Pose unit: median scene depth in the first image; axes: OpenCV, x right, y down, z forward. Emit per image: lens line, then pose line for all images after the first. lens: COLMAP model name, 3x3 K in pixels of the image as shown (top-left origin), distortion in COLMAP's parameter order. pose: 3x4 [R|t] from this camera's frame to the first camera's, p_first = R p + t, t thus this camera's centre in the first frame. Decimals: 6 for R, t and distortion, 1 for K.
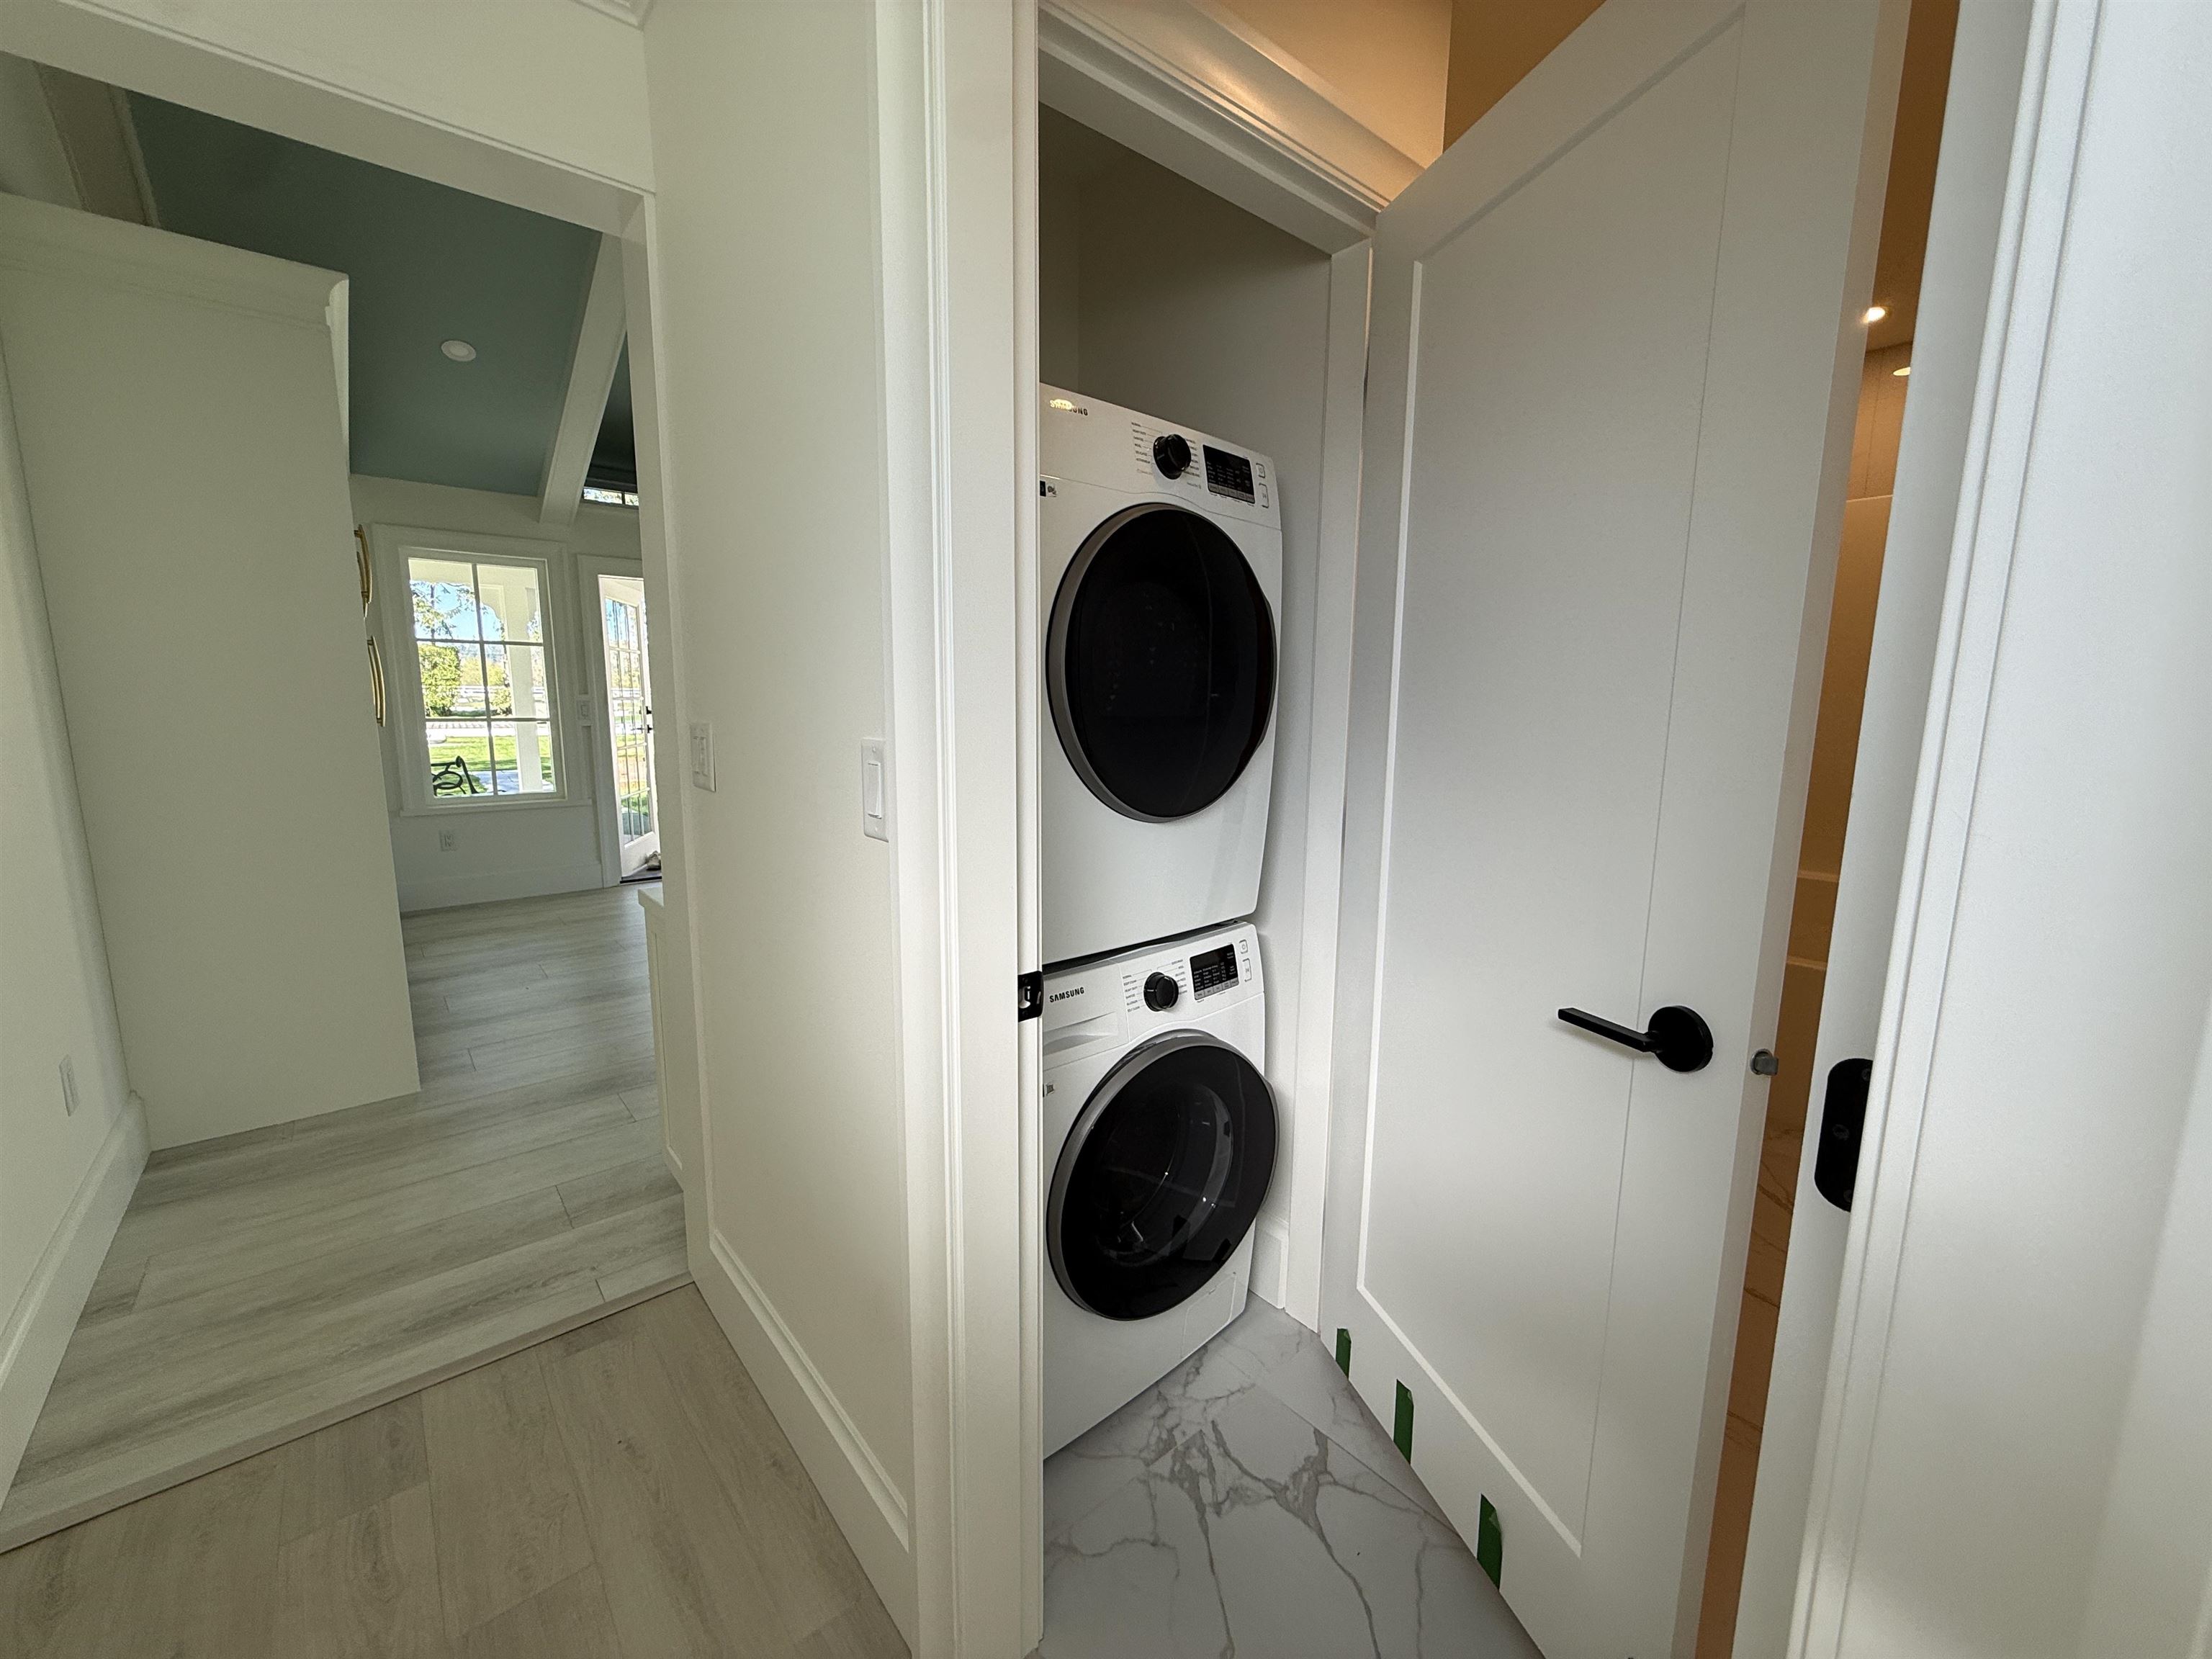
lens RADIAL K [[885.7, 0, 1106.0], [0, 885.7, 829.5], [0, 0, 1]] dist [-0.001772, -0.000206]
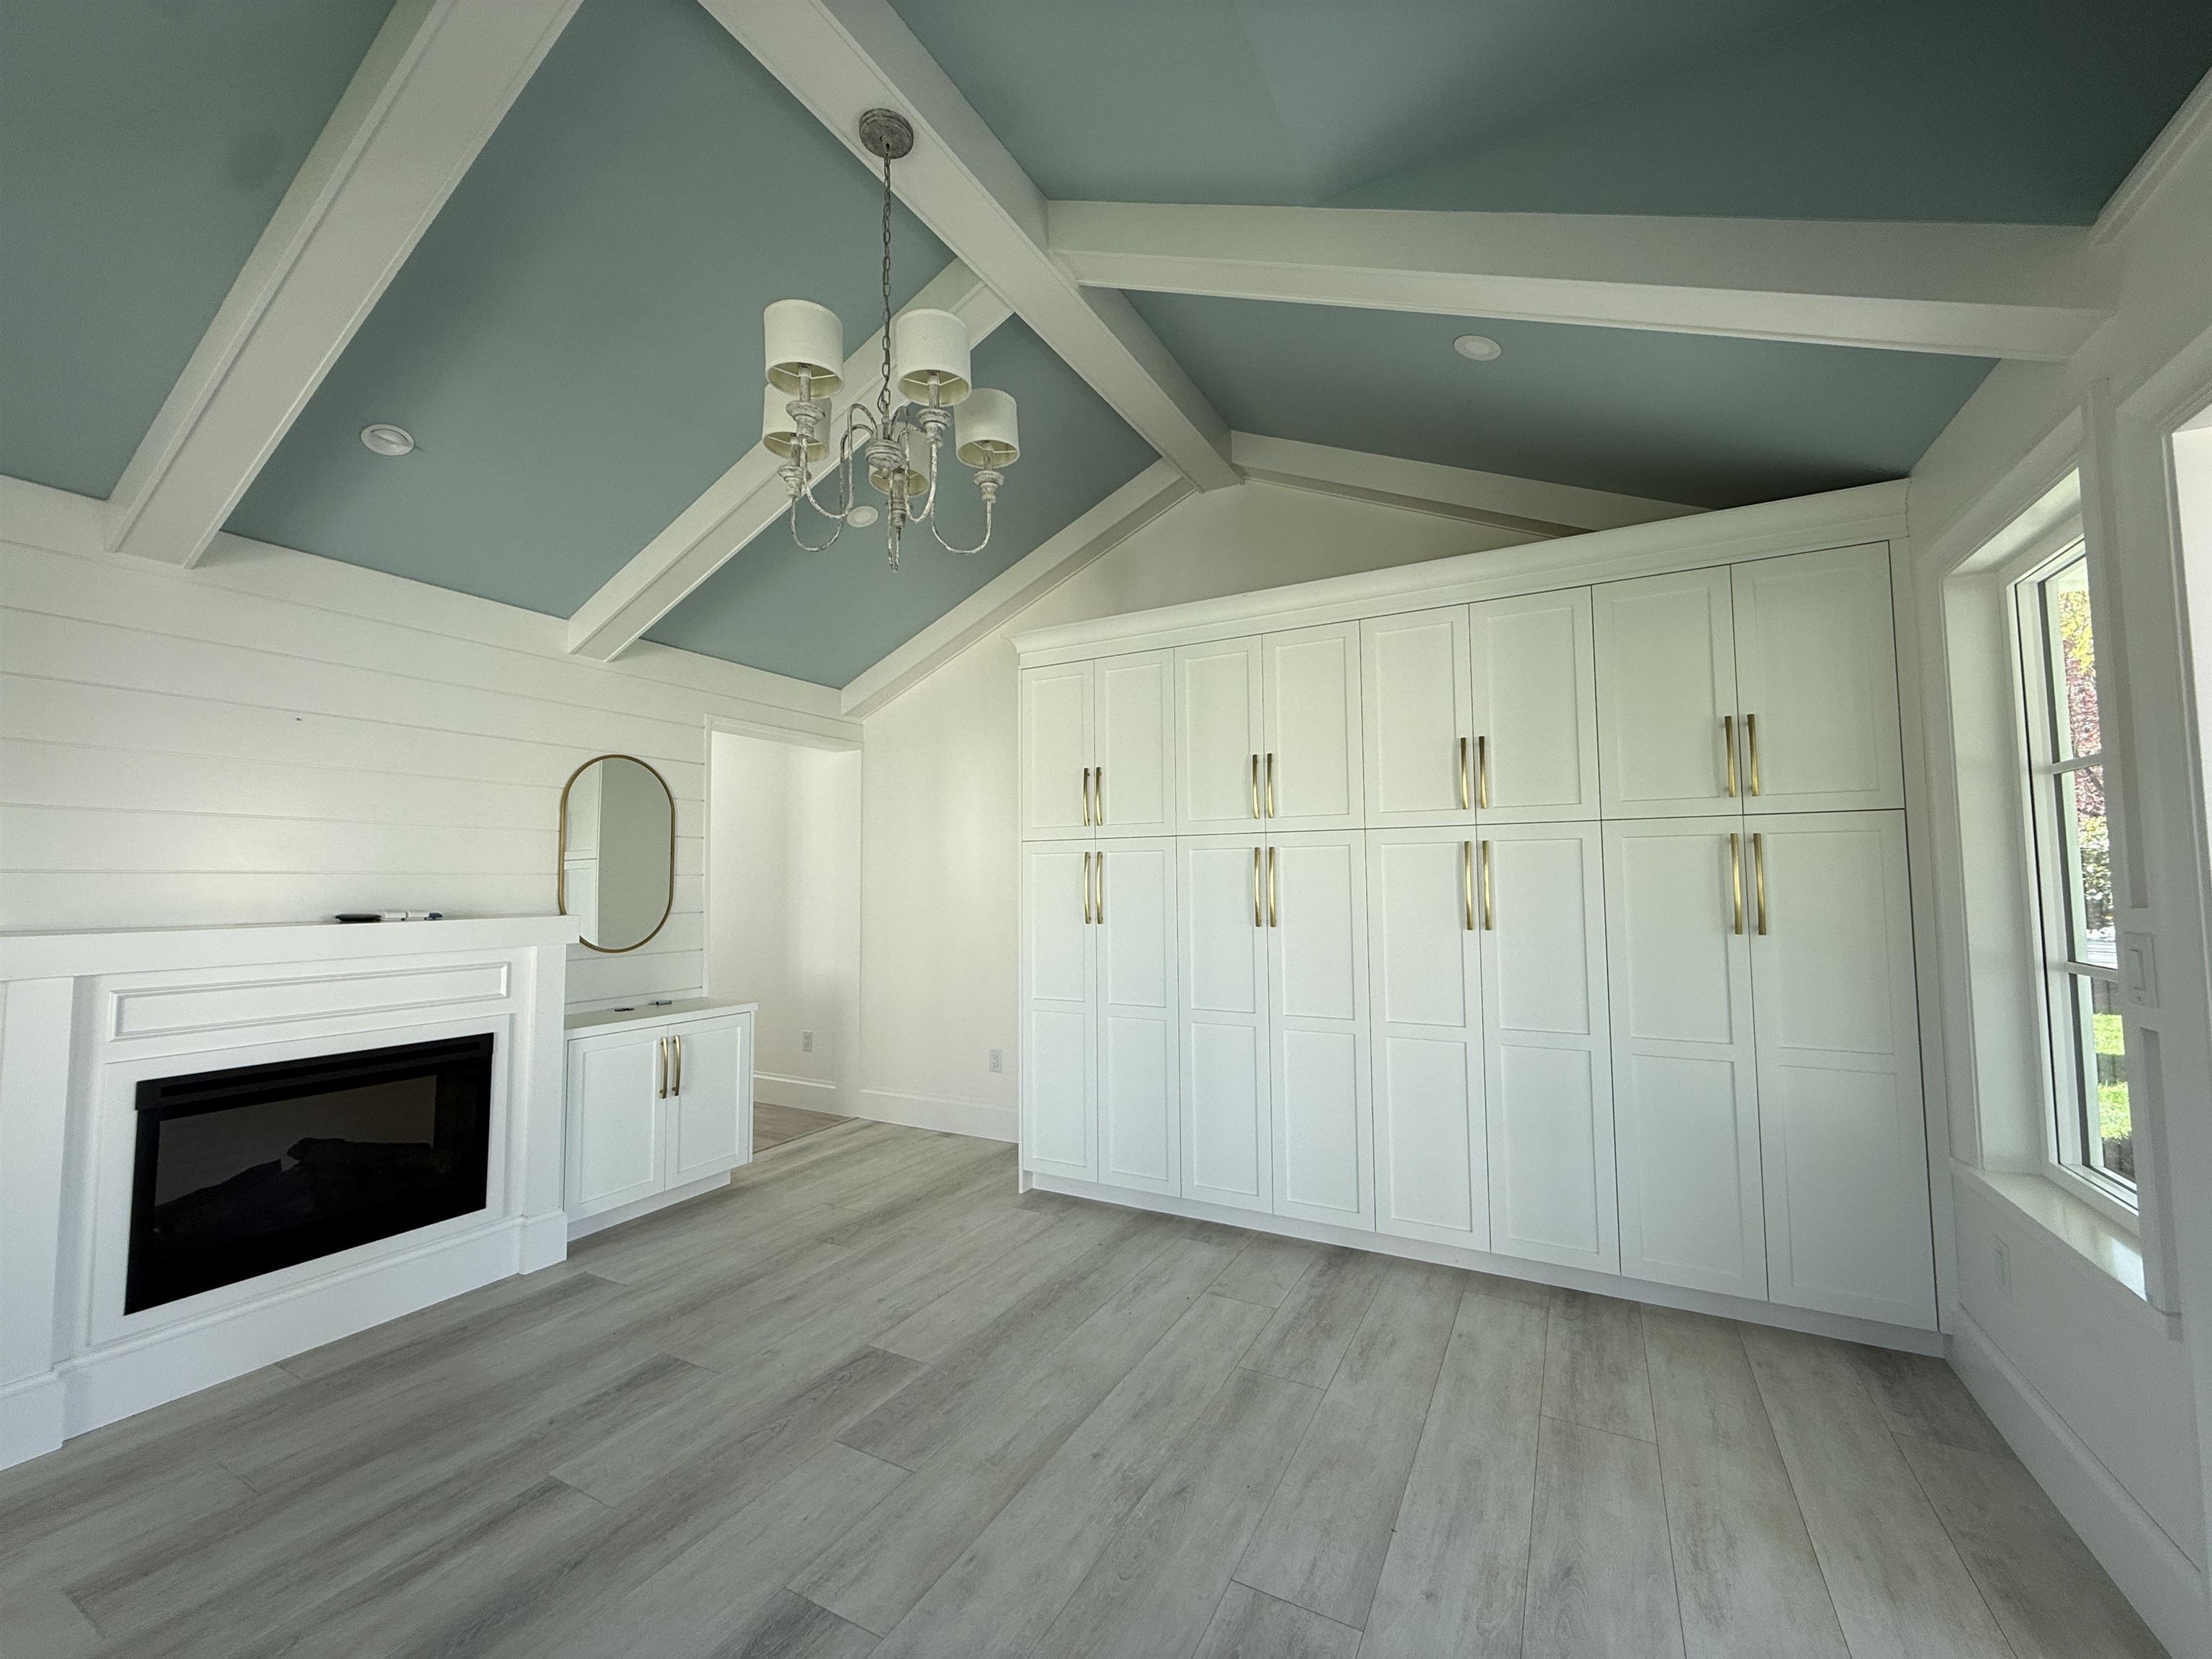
lens RADIAL K [[880.3, 0, 1106.9], [0, 880.3, 831.0], [0, 0, 1]] dist [-0.001769, -0.000013]
pose [[-0.929653, -0.023229, -0.367704, -0.607442], [-0.055796, 0.995376, 0.078188, -0.563500], [0.364188, 0.093204, -0.926650, 3.456068]]
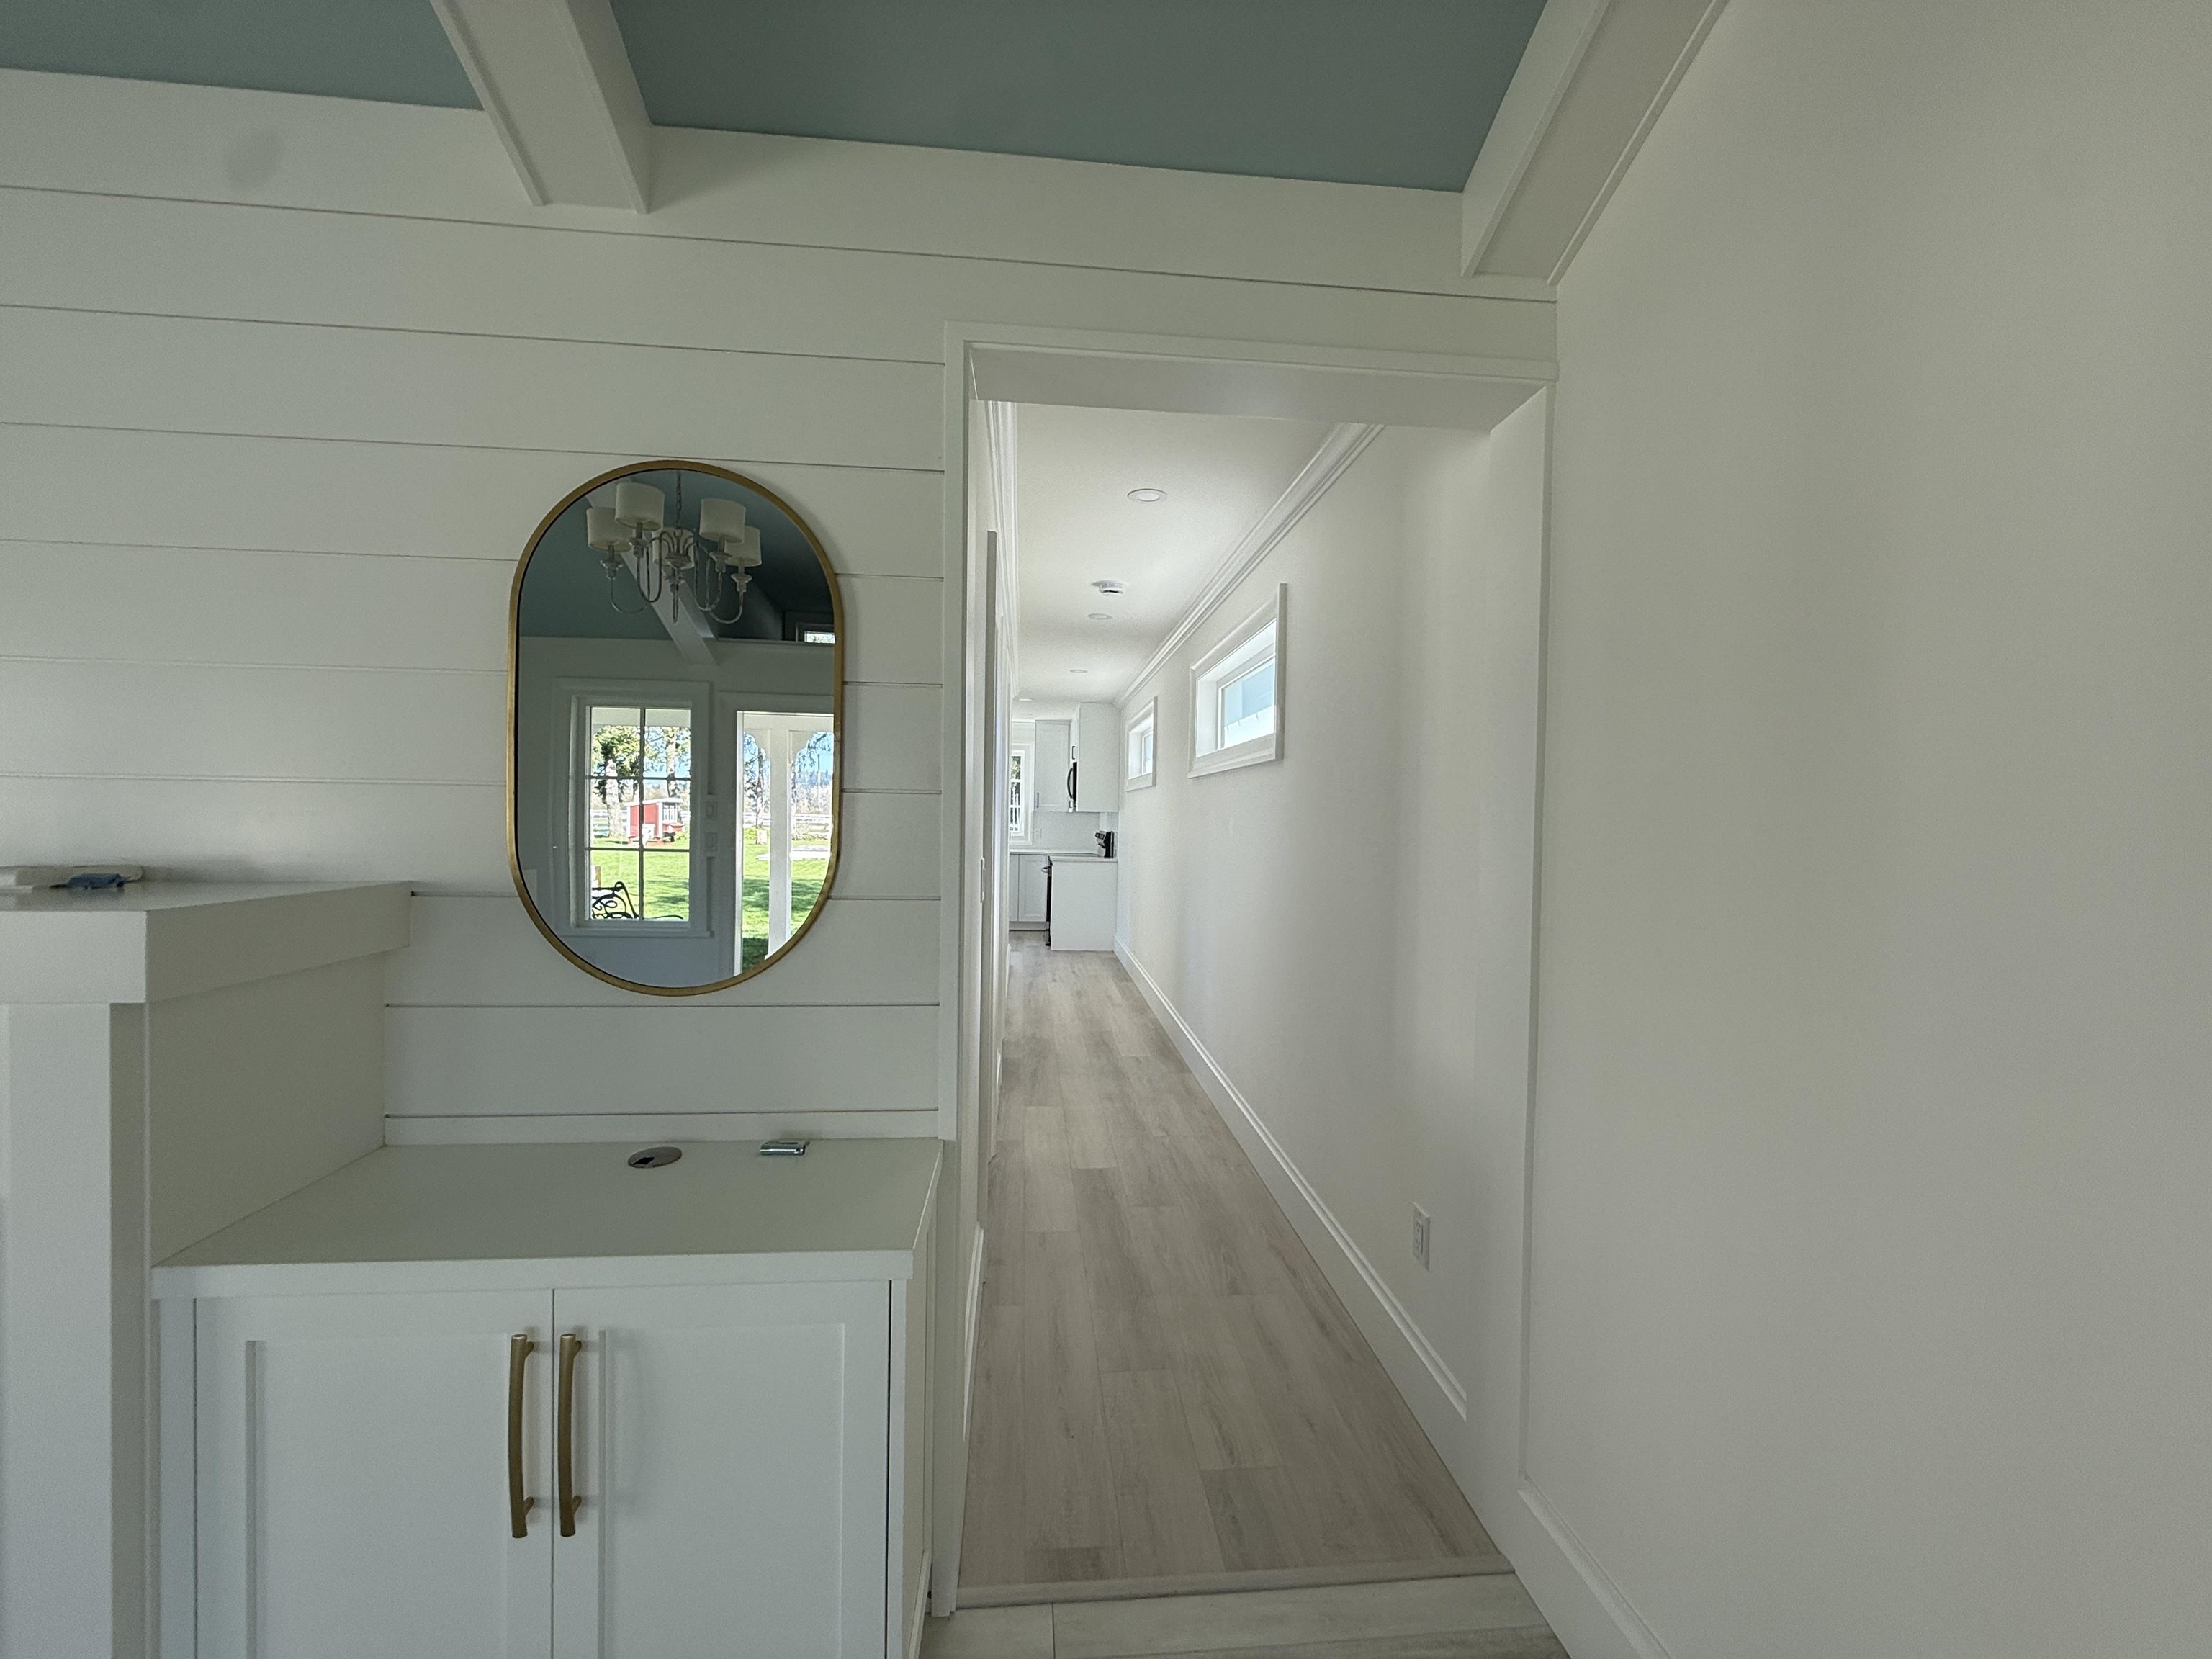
lens RADIAL K [[878.0, 0, 1105.8], [0, 878.0, 833.6], [0, 0, 1]] dist [-0.000012, 0.000270]
pose [[-0.819005, -0.026871, 0.573157, -1.058569], [0.067428, 0.987474, 0.142646, -0.274174], [-0.569811, 0.155474, -0.806934, 1.525075]]
